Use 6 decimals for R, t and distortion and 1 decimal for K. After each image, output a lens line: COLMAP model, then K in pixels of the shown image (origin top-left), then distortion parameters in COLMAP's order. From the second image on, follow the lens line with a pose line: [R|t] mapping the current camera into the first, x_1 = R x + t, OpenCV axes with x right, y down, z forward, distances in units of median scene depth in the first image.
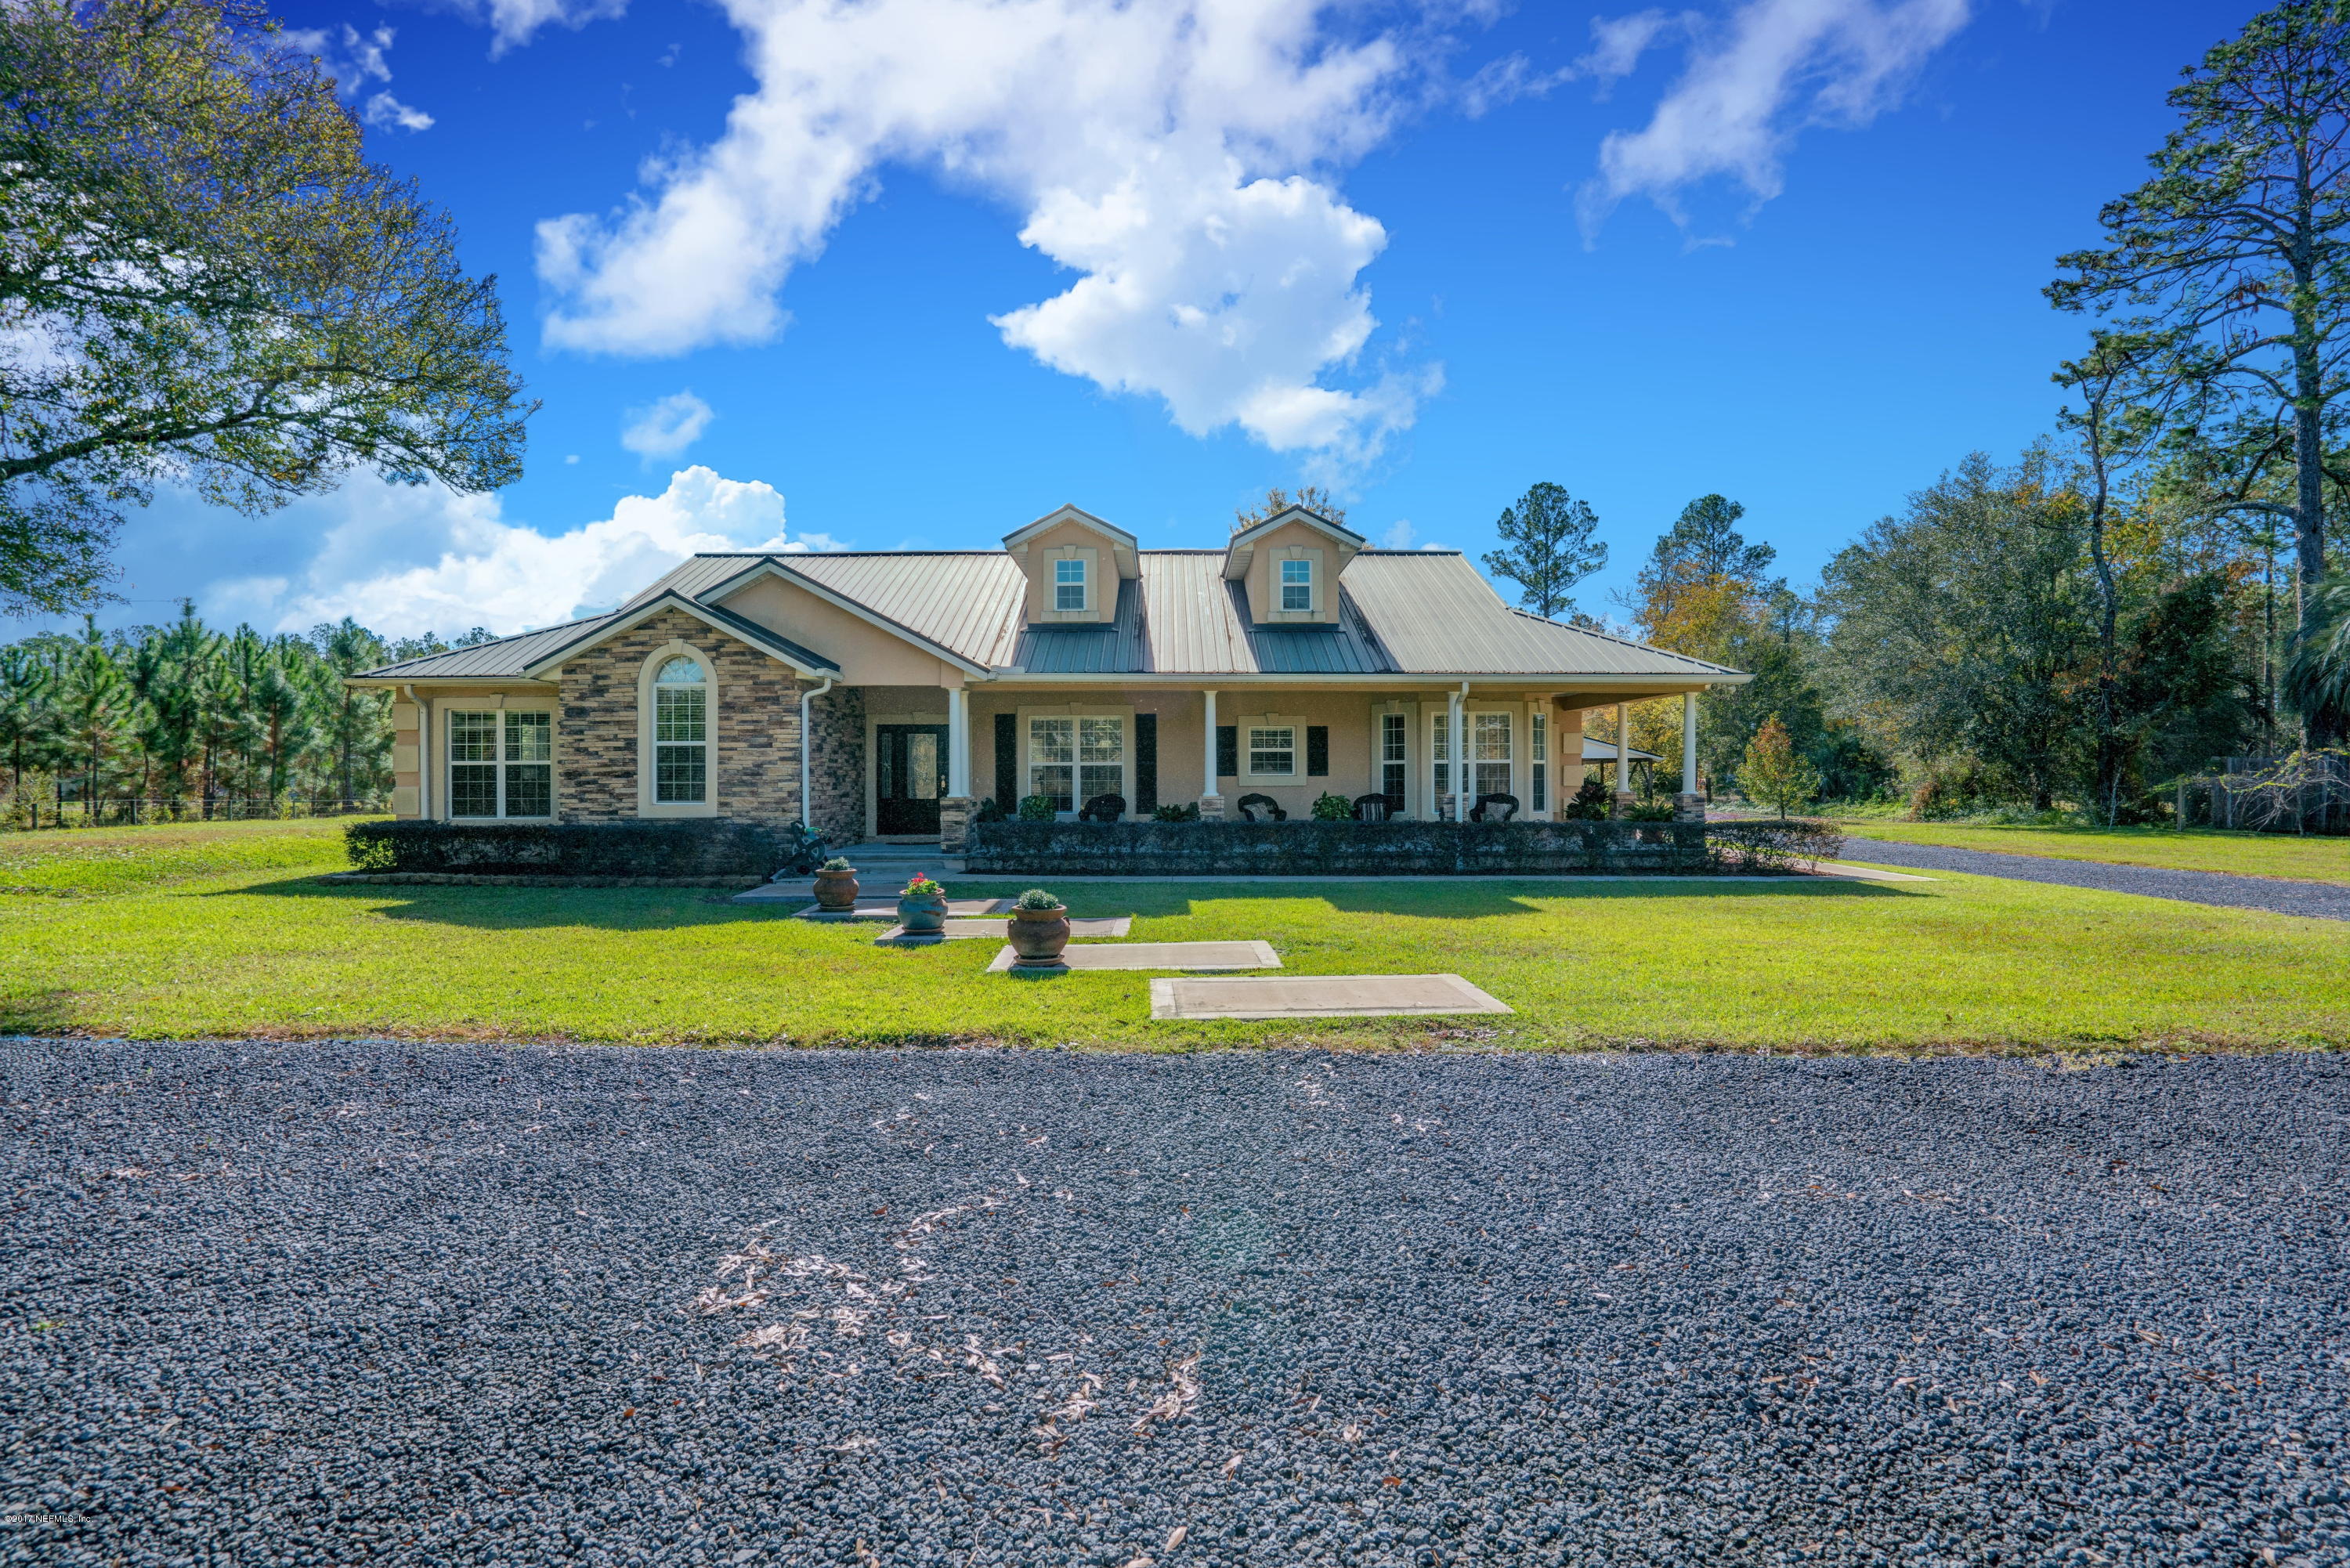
lens RADIAL K [[1102.8, 0, 1143.0], [0, 1102.8, 782.7], [0, 0, 1]] dist [-0.037381, 0.000468]
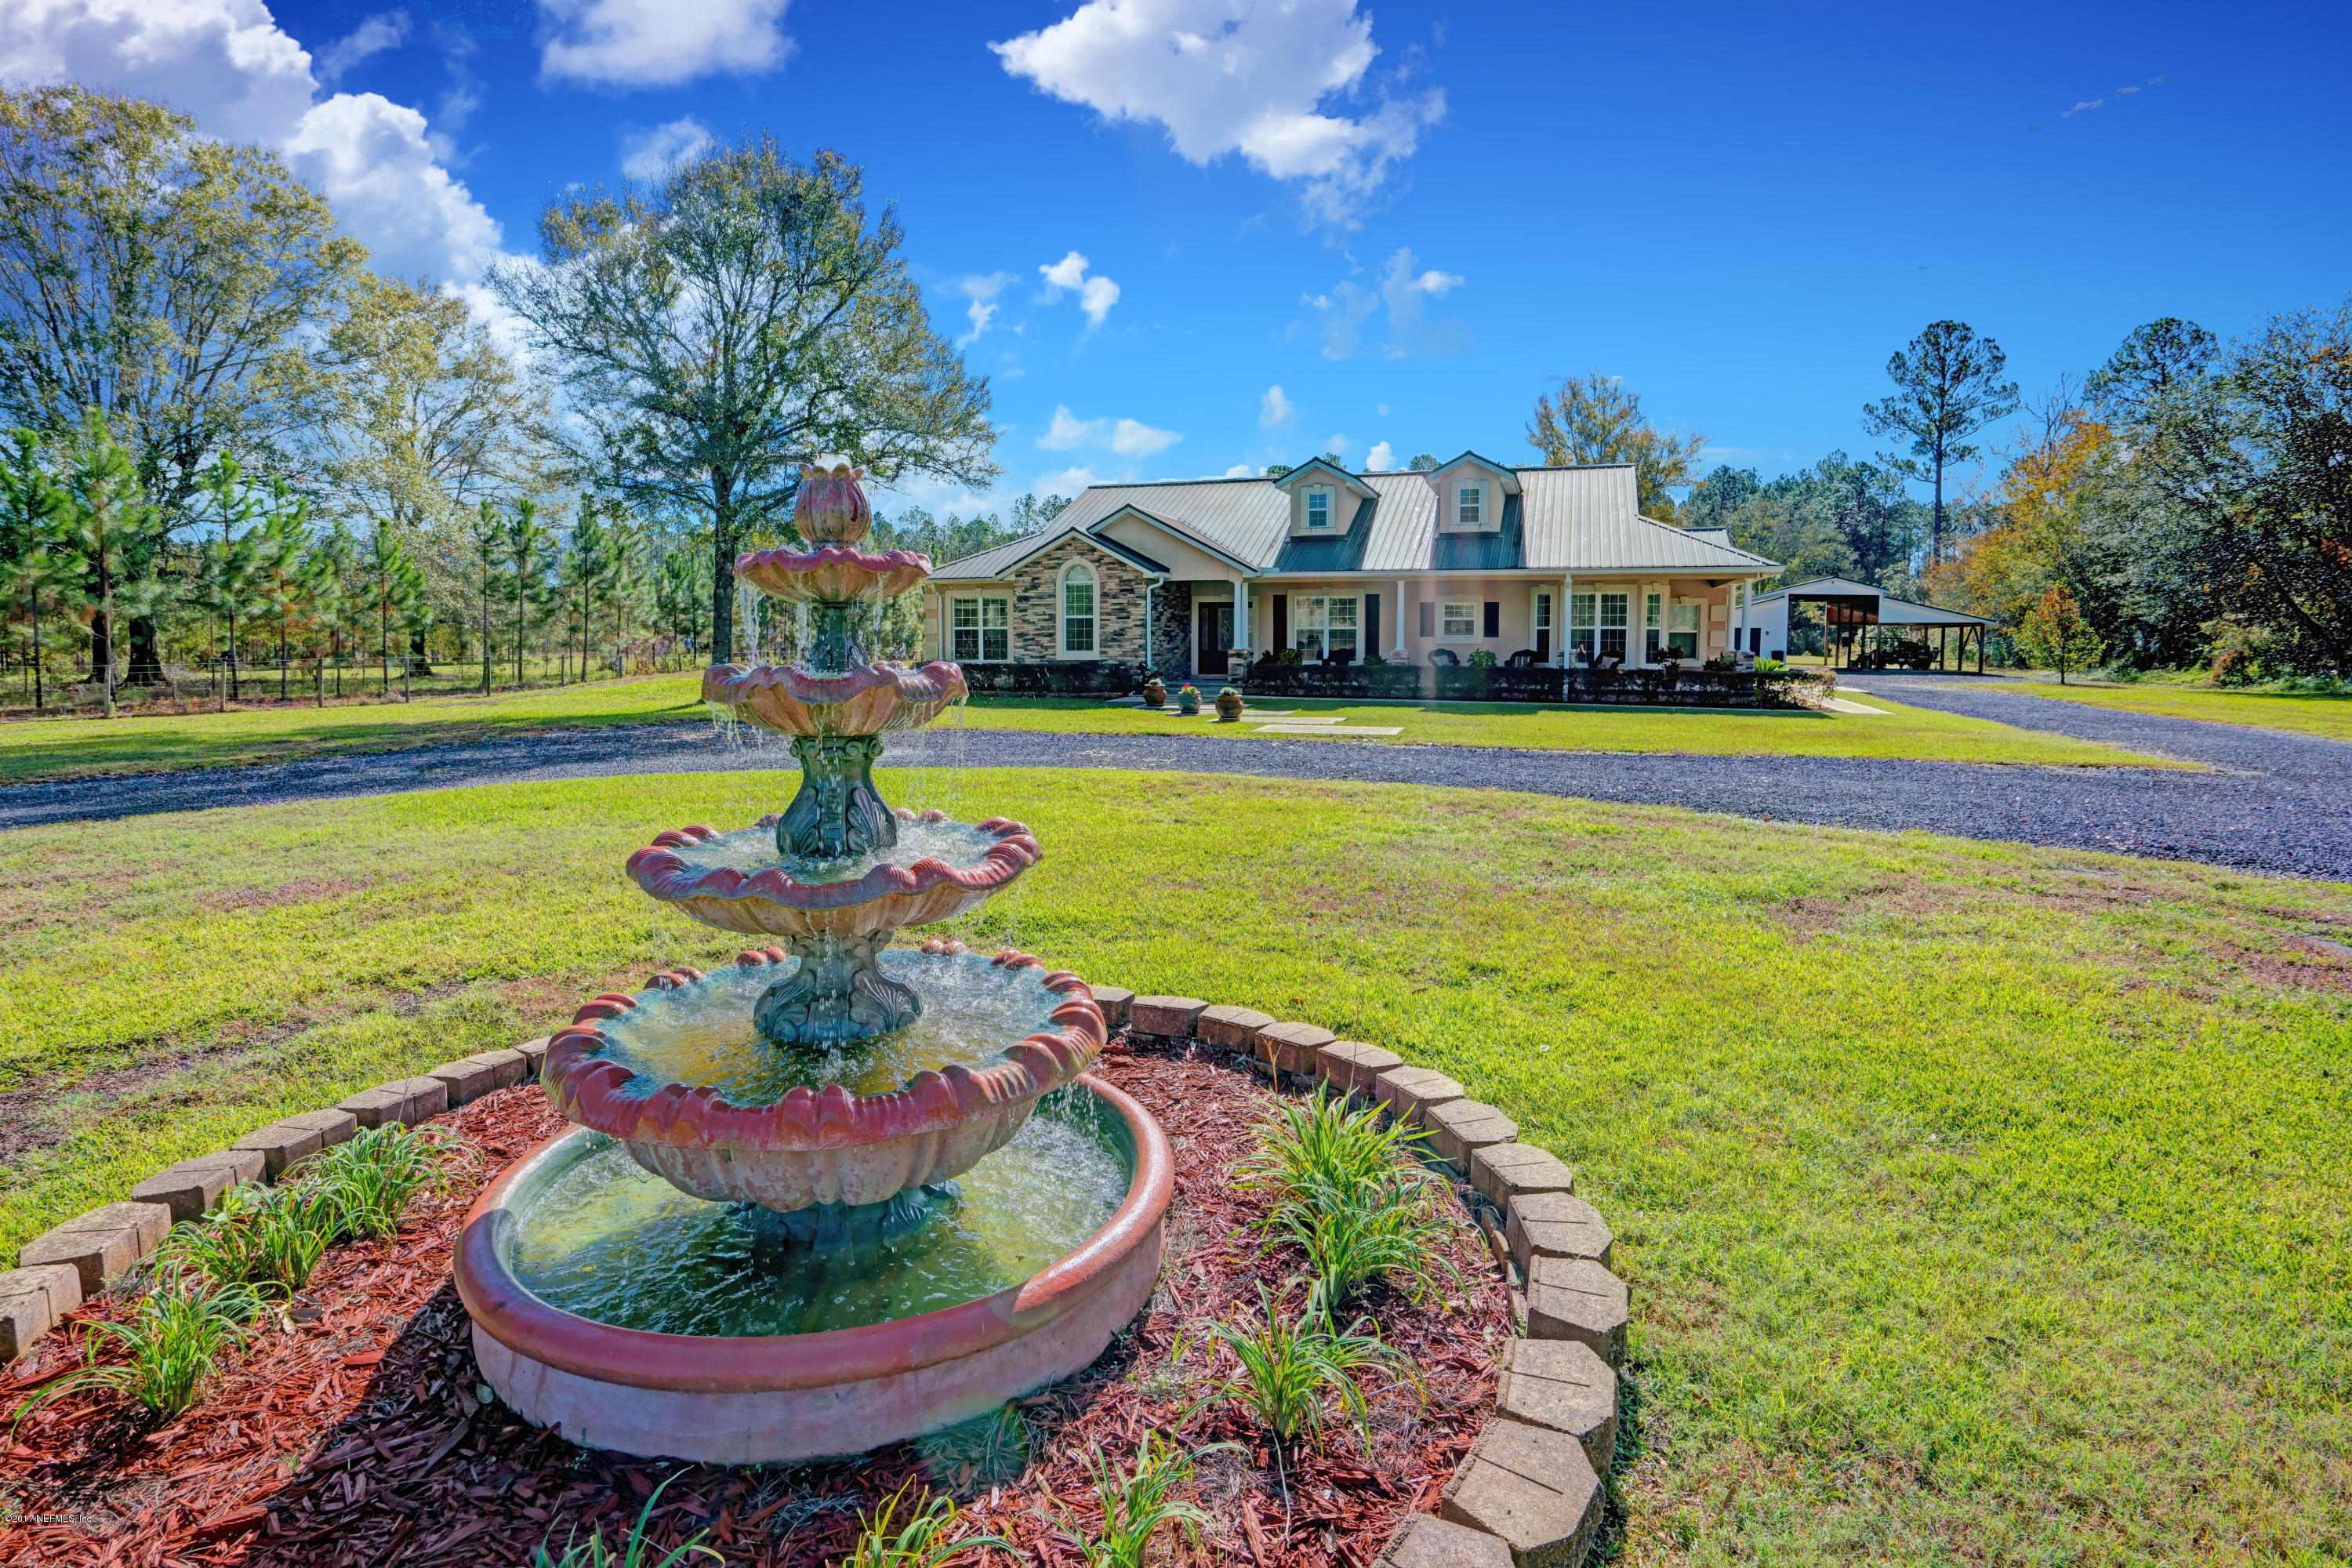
lens RADIAL K [[1157.1, 0, 1175.6], [0, 1157.1, 752.8], [0, 0, 1]] dist [-0.044185, 0.000568]
pose [[0.951867, 0.032916, -0.304740, 0.253028], [-0.004140, 0.995507, 0.094595, 0.003968], [0.306484, -0.088780, 0.947727, -0.621893]]
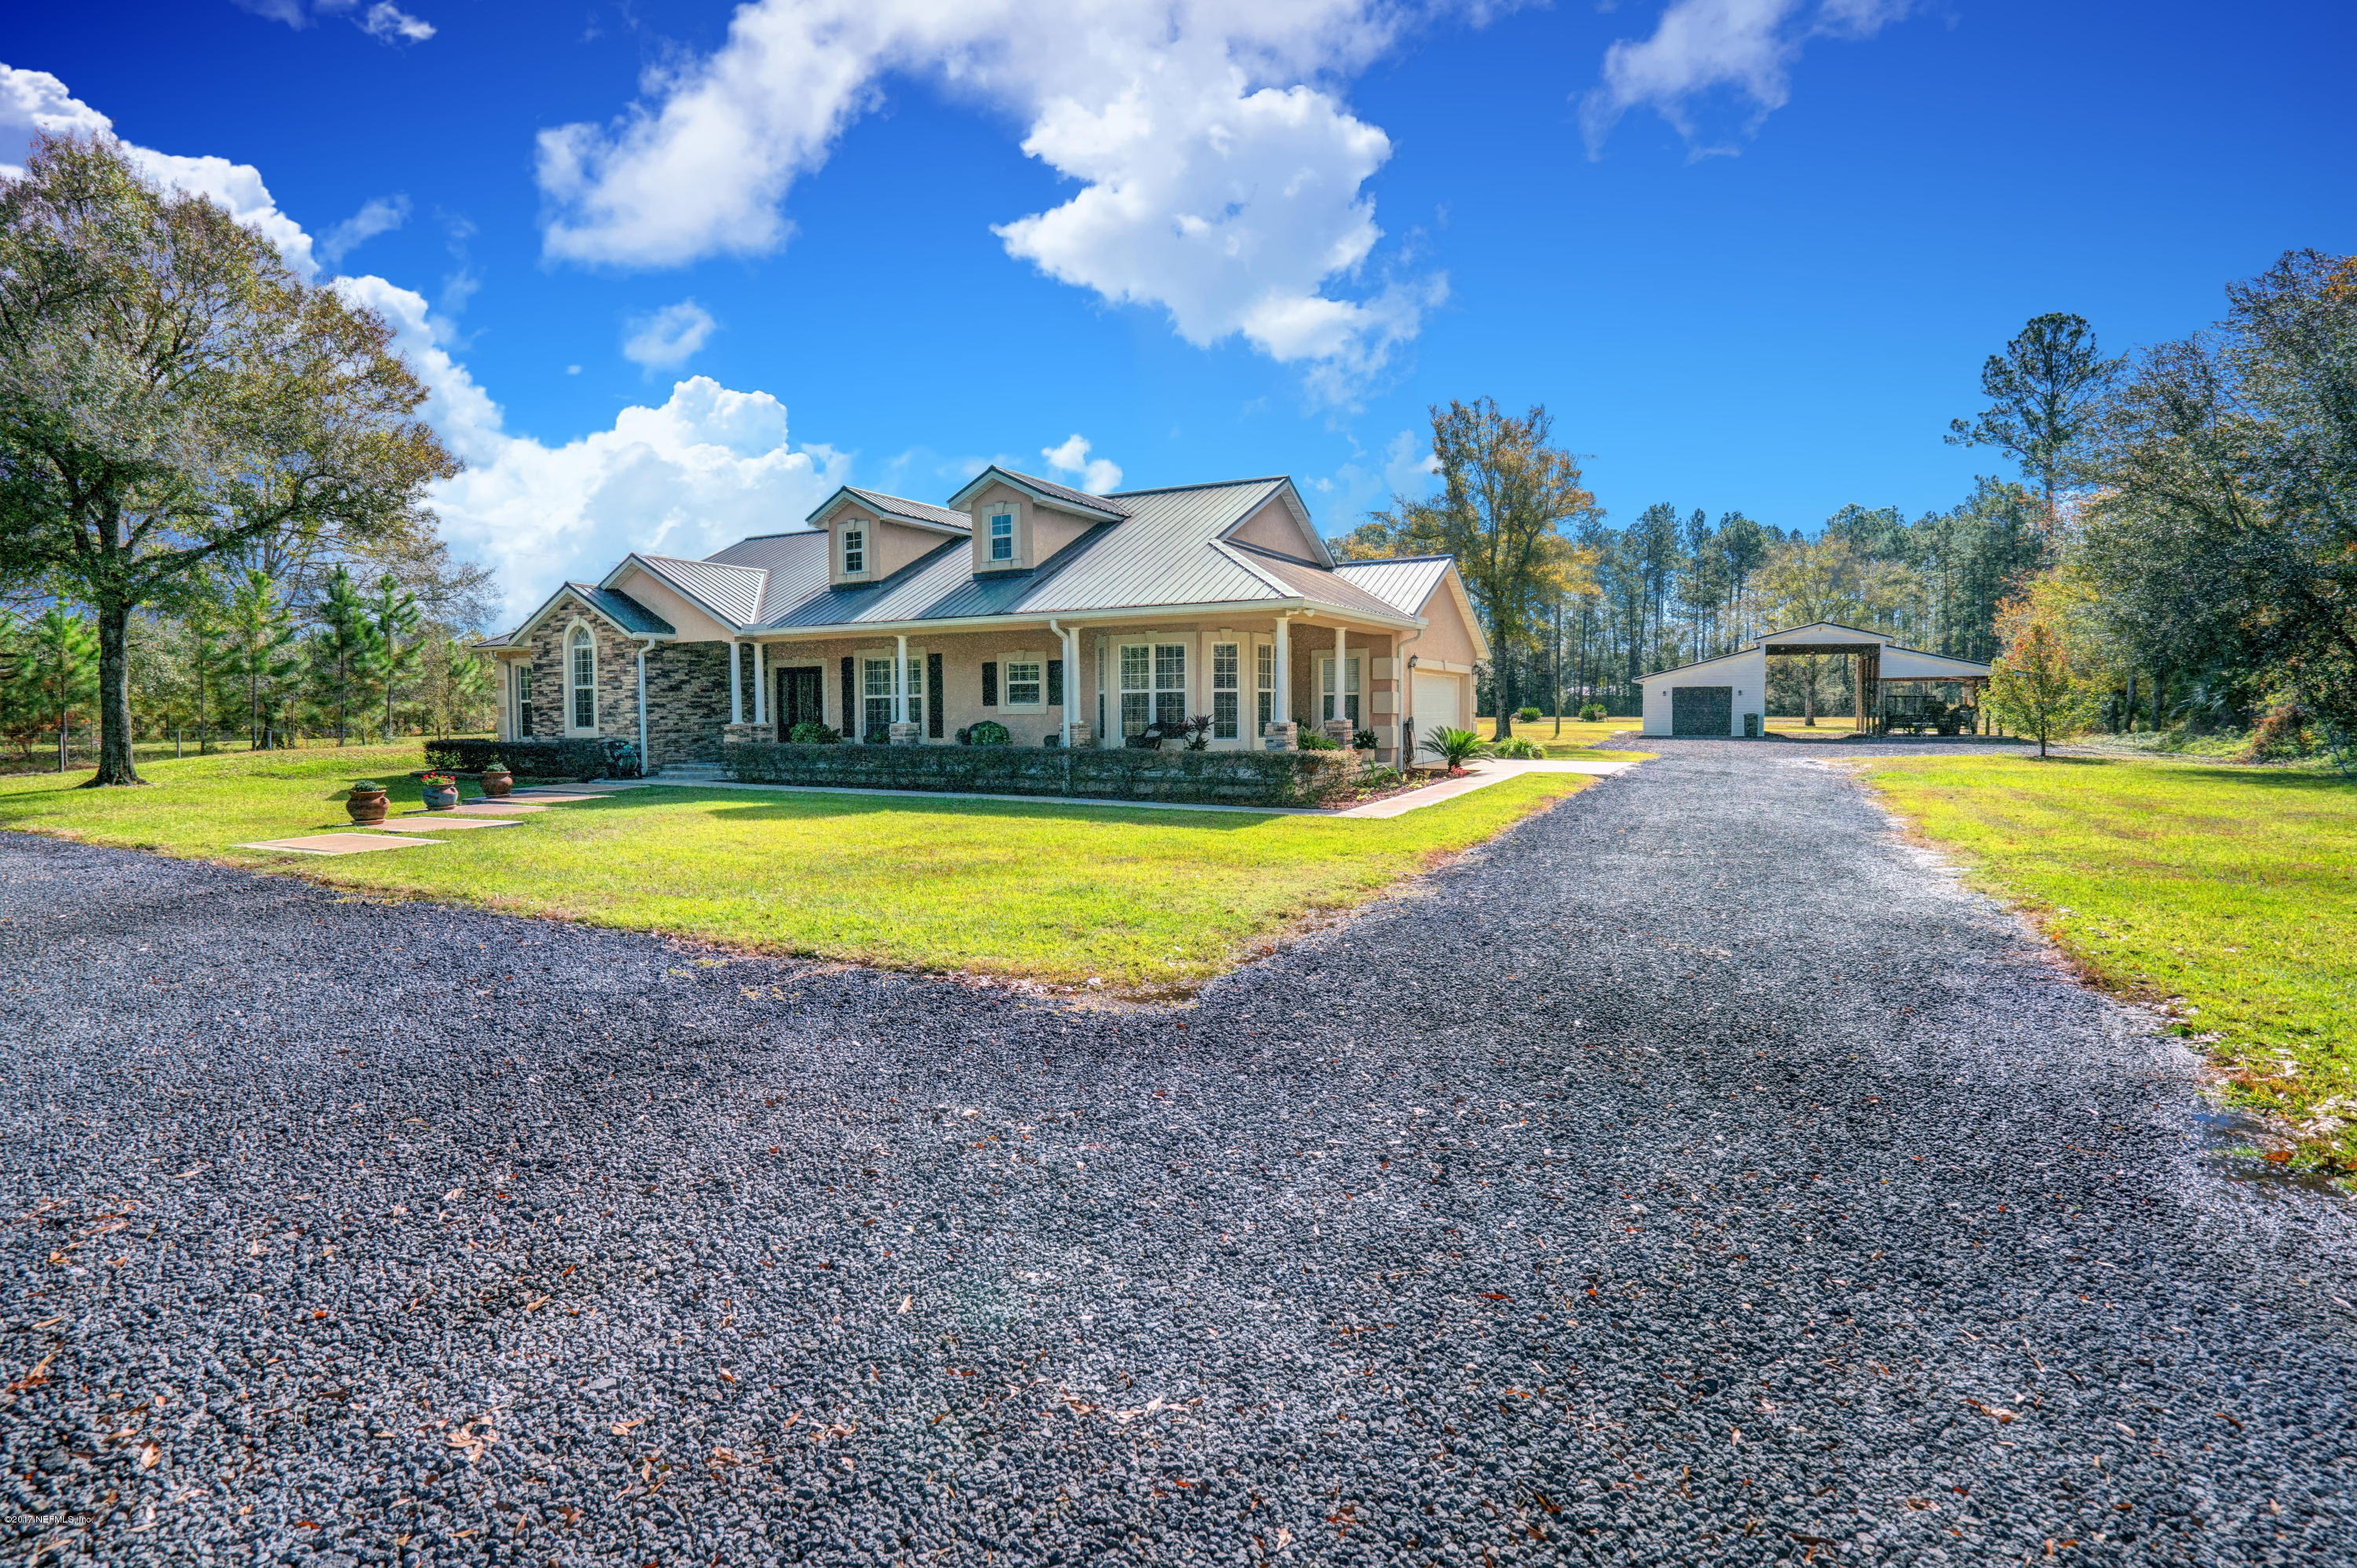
lens RADIAL K [[1106.1, 0, 1146.4], [0, 1106.1, 782.7], [0, 0, 1]] dist [-0.037381, 0.000468]
pose [[0.878054, 0.028791, -0.477695, 0.849213], [0.005108, 0.997568, 0.069512, -0.005732], [0.478534, -0.063475, 0.875772, 0.063878]]
